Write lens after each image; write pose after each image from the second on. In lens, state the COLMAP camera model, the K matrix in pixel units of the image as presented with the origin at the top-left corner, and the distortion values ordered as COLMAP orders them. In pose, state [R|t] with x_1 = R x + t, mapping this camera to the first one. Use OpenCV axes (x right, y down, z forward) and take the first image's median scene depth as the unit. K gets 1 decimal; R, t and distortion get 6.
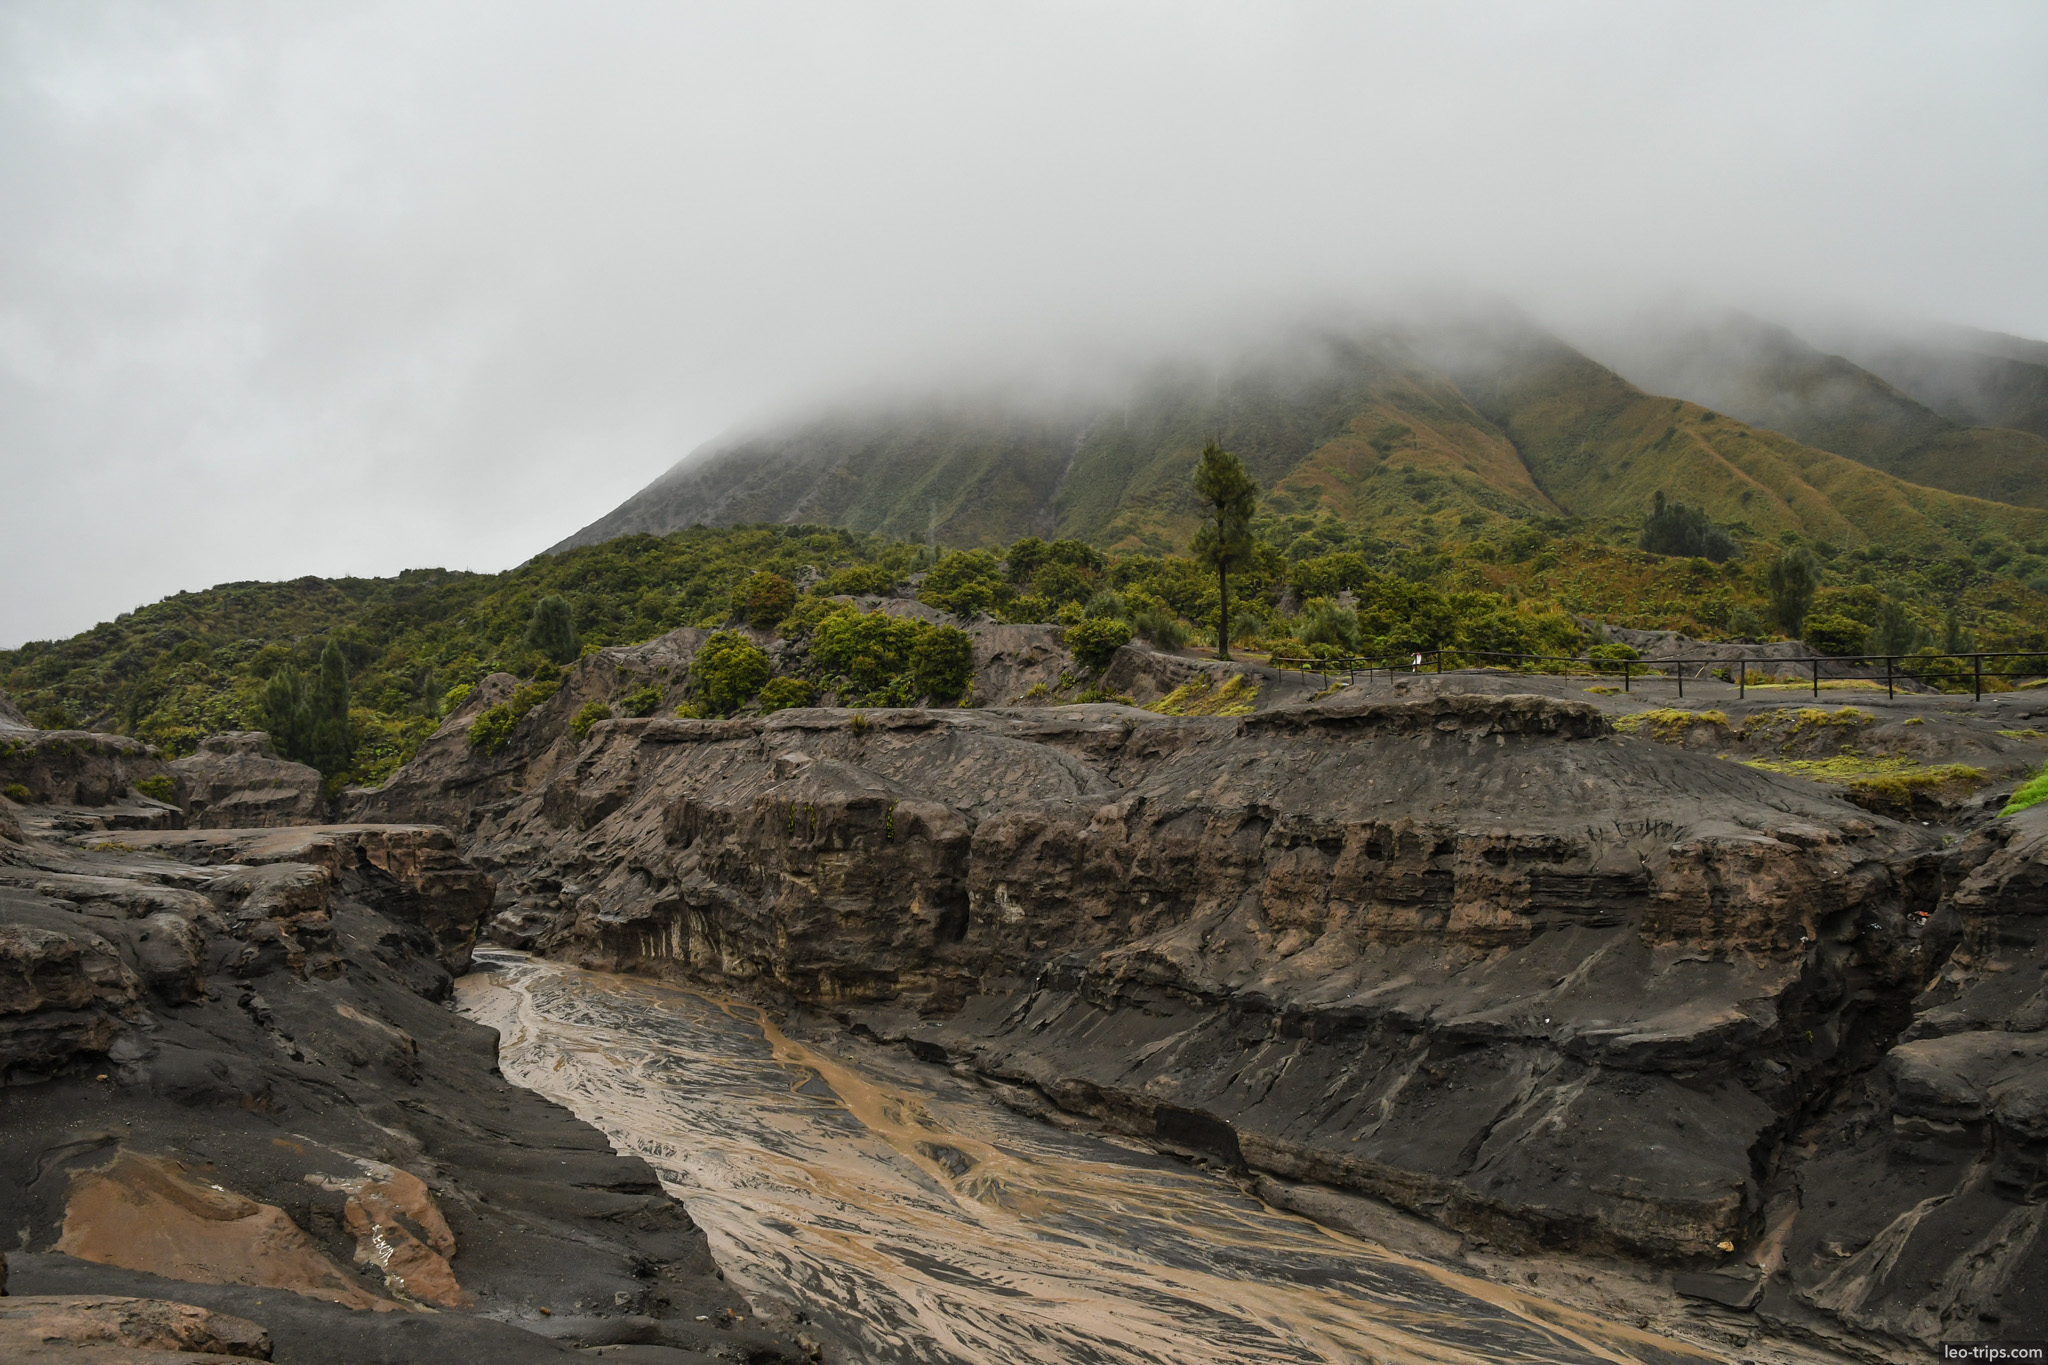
lens RADIAL K [[1439.4, 0, 998.1], [0, 1439.4, 708.2], [0, 0, 1]] dist [-0.131931, 0.081880]
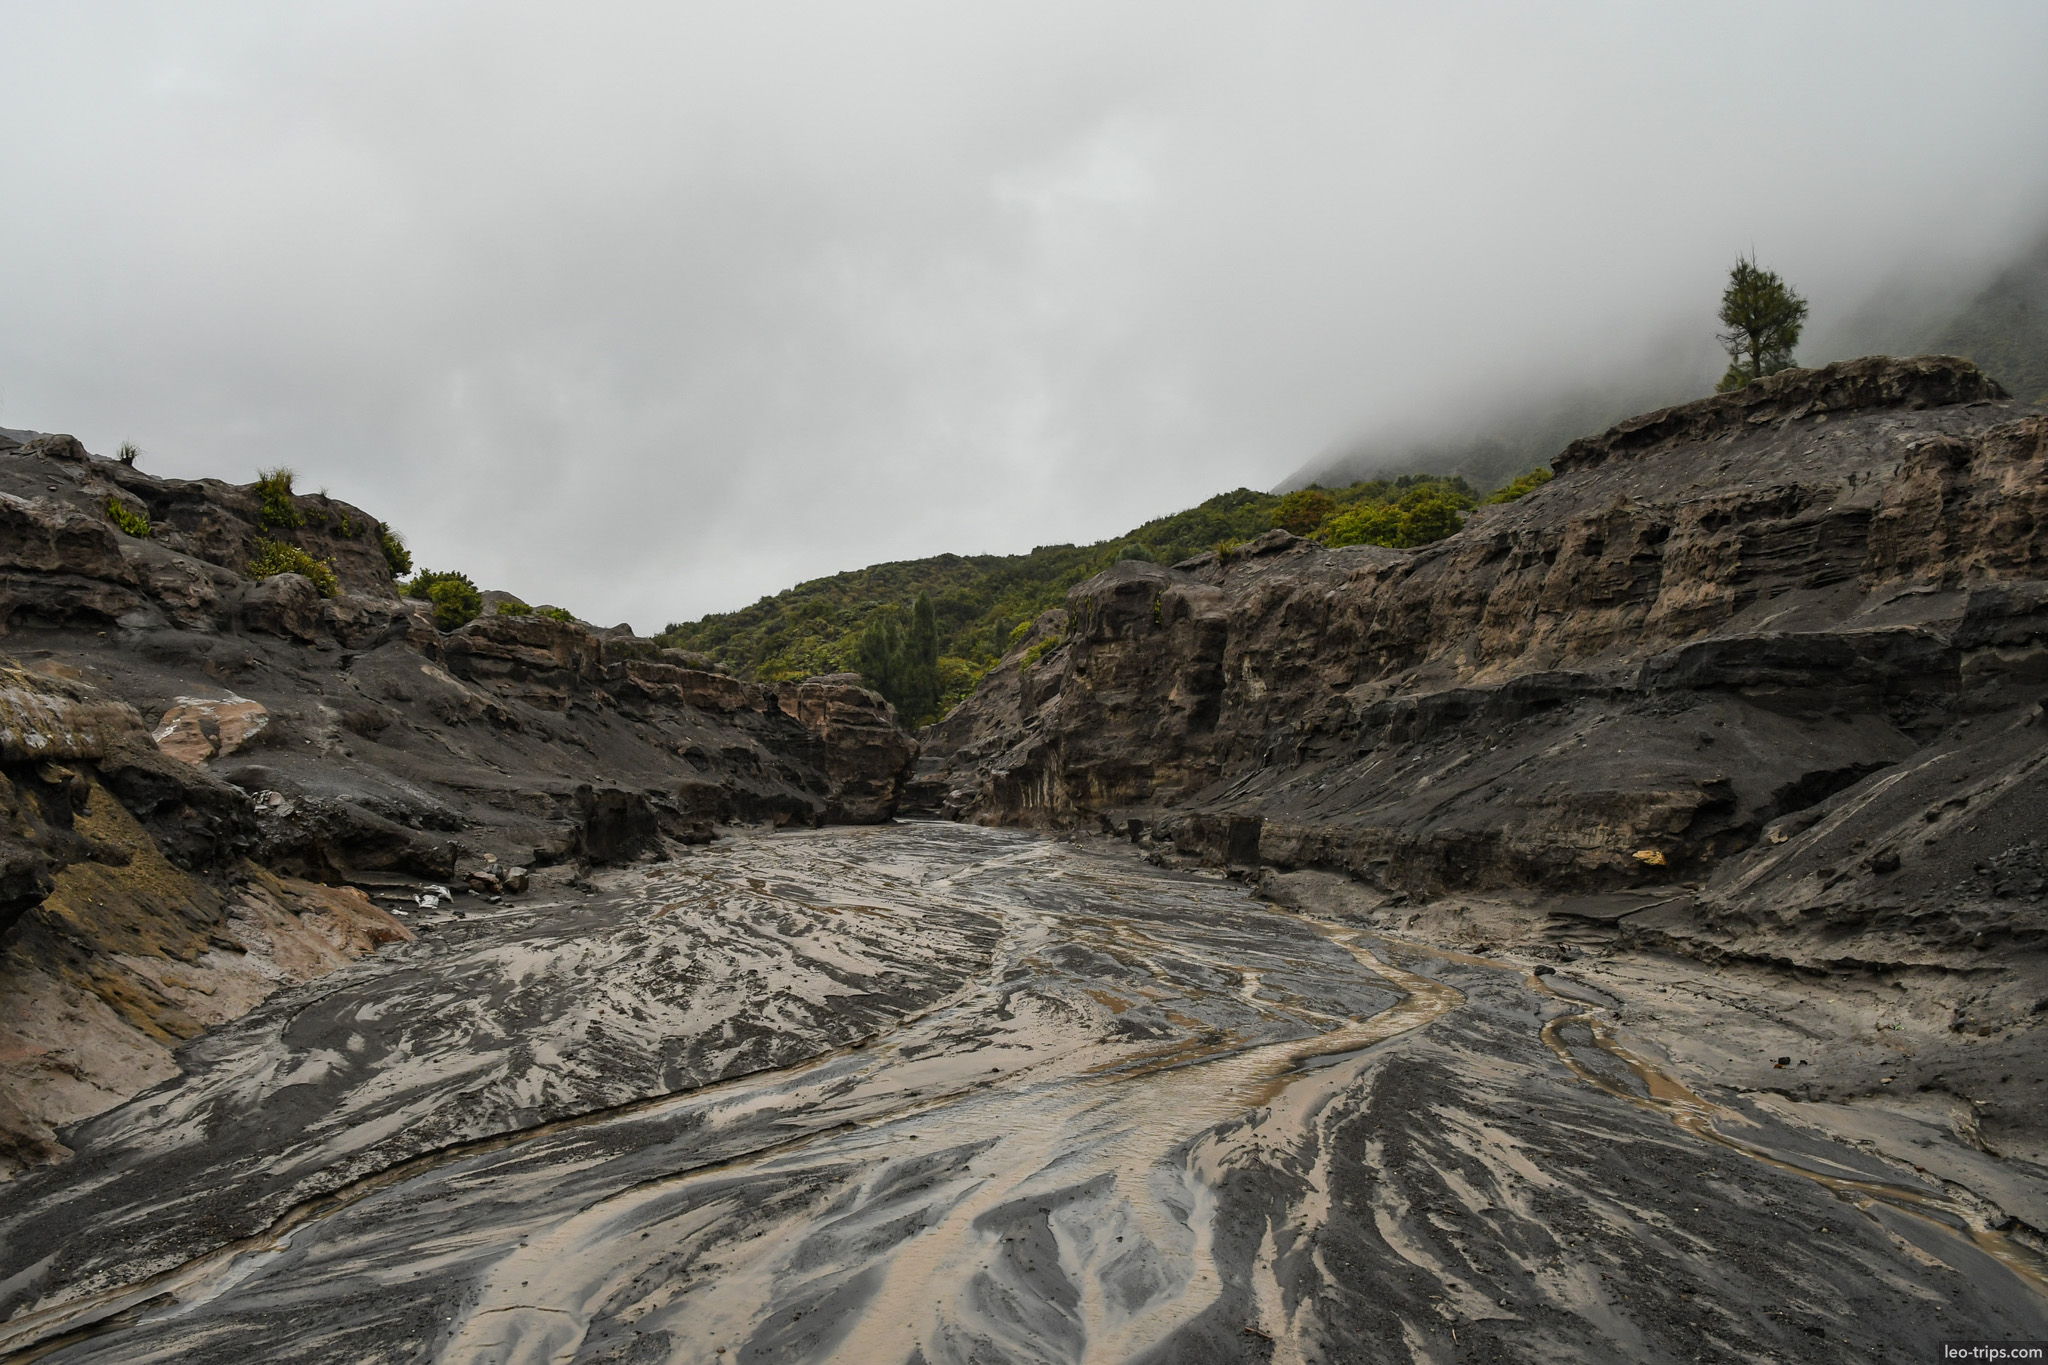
lens RADIAL K [[1478.6, 0, 973.1], [0, 1478.6, 681.1], [0, 0, 1]] dist [-0.121457, 0.065578]
pose [[0.888461, -0.002801, -0.458944, 0.256517], [-0.006201, 0.999817, -0.018107, 0.148453], [0.458911, 0.018934, 0.888280, 0.119977]]
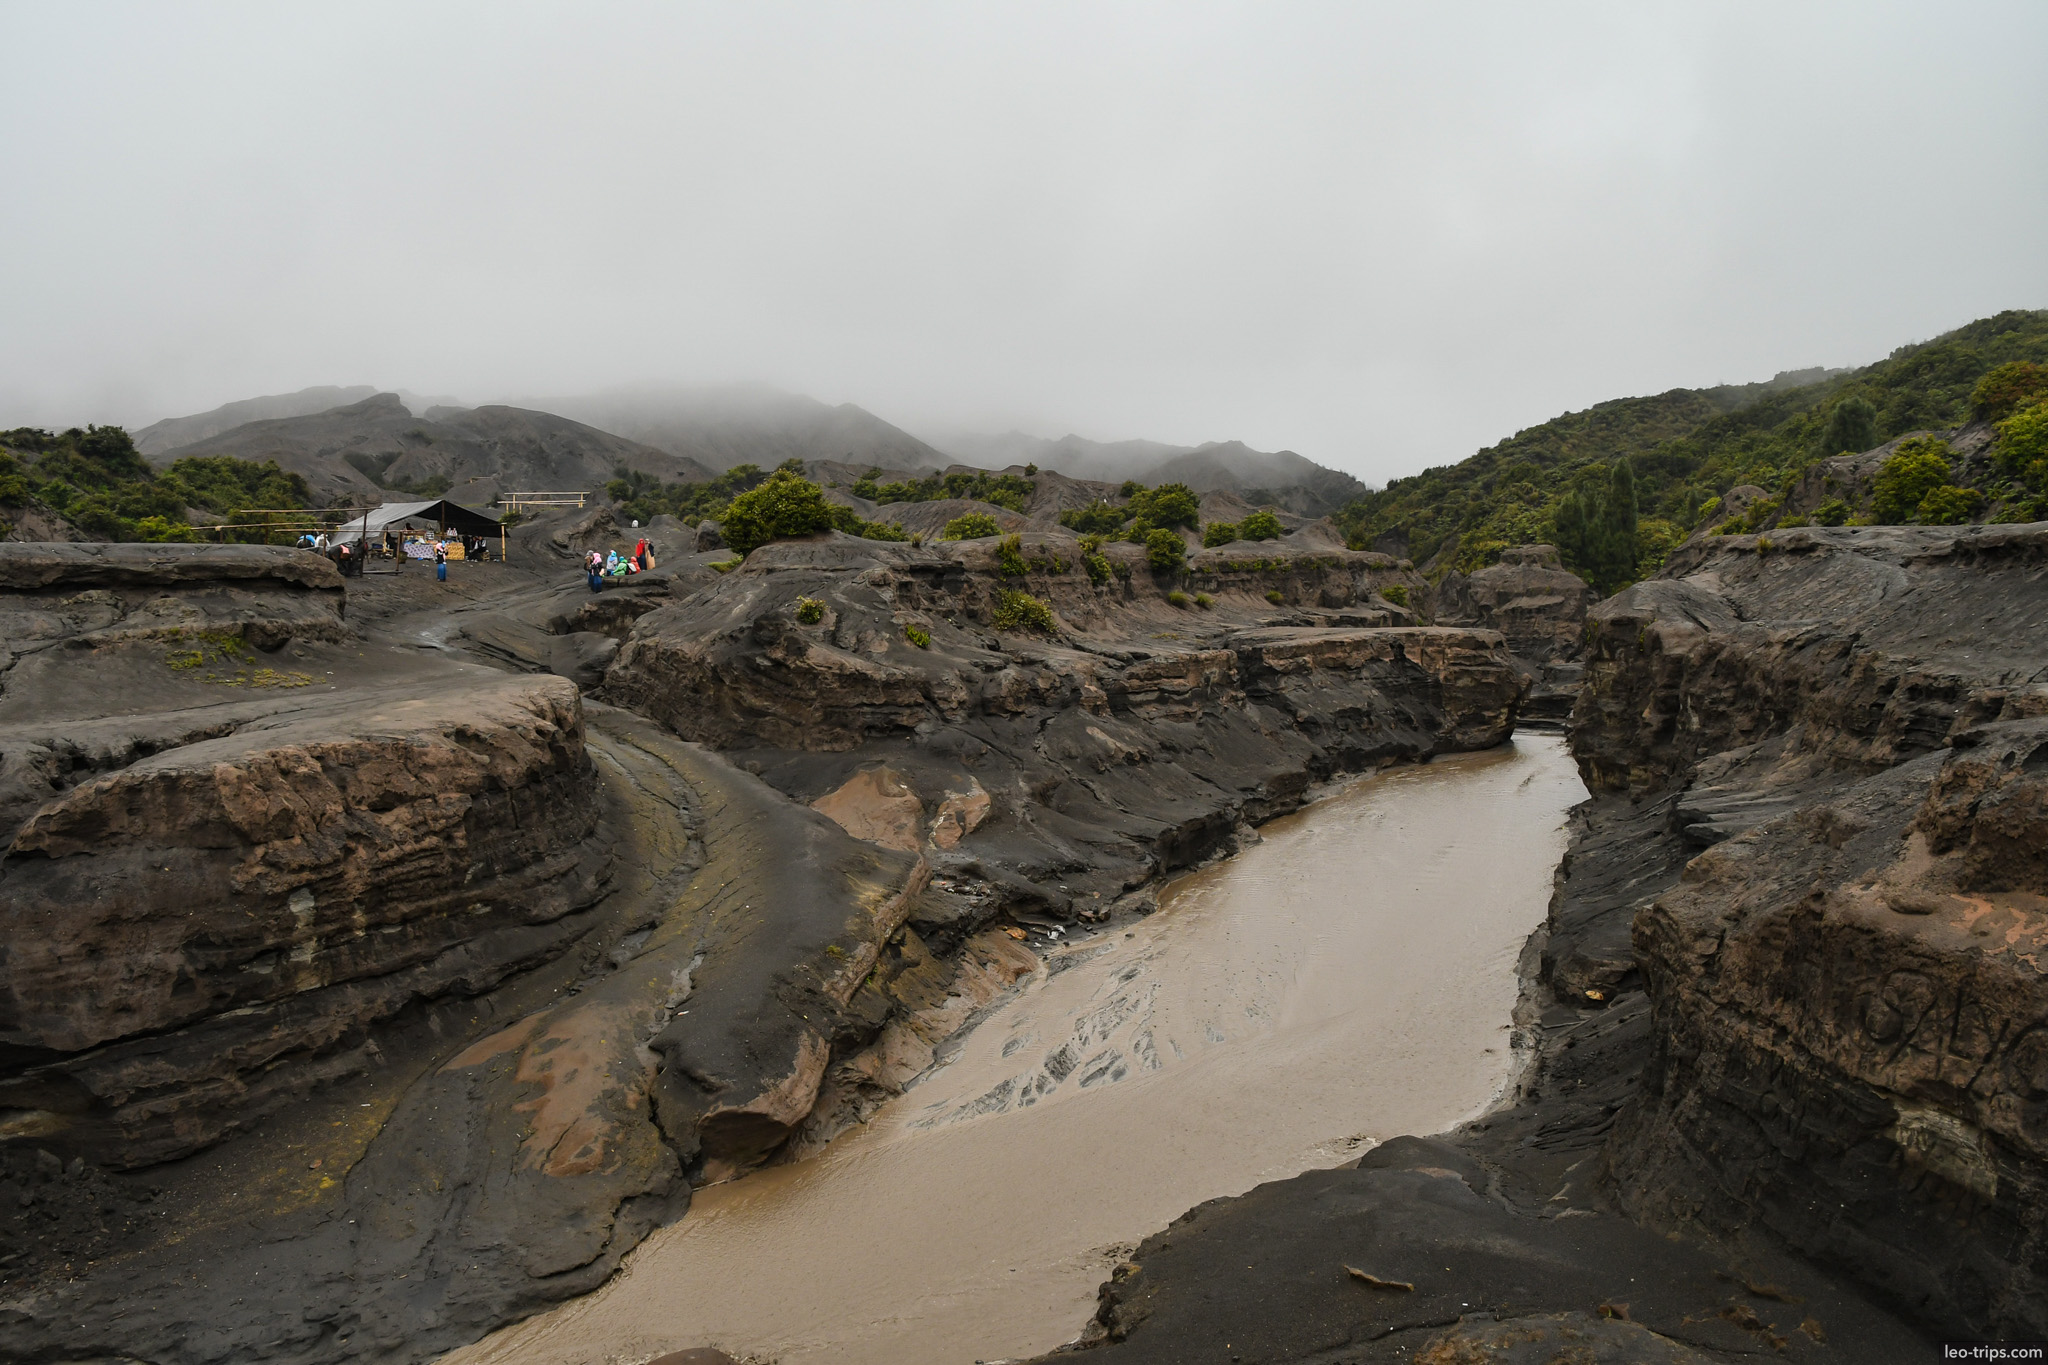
lens RADIAL K [[1439.4, 0, 998.1], [0, 1439.4, 708.2], [0, 0, 1]] dist [-0.131931, 0.081880]
pose [[0.566674, 0.078514, -0.820193, 0.575053], [0.036617, 0.992066, 0.120266, -0.019427], [0.823128, -0.098184, 0.559303, -0.060967]]
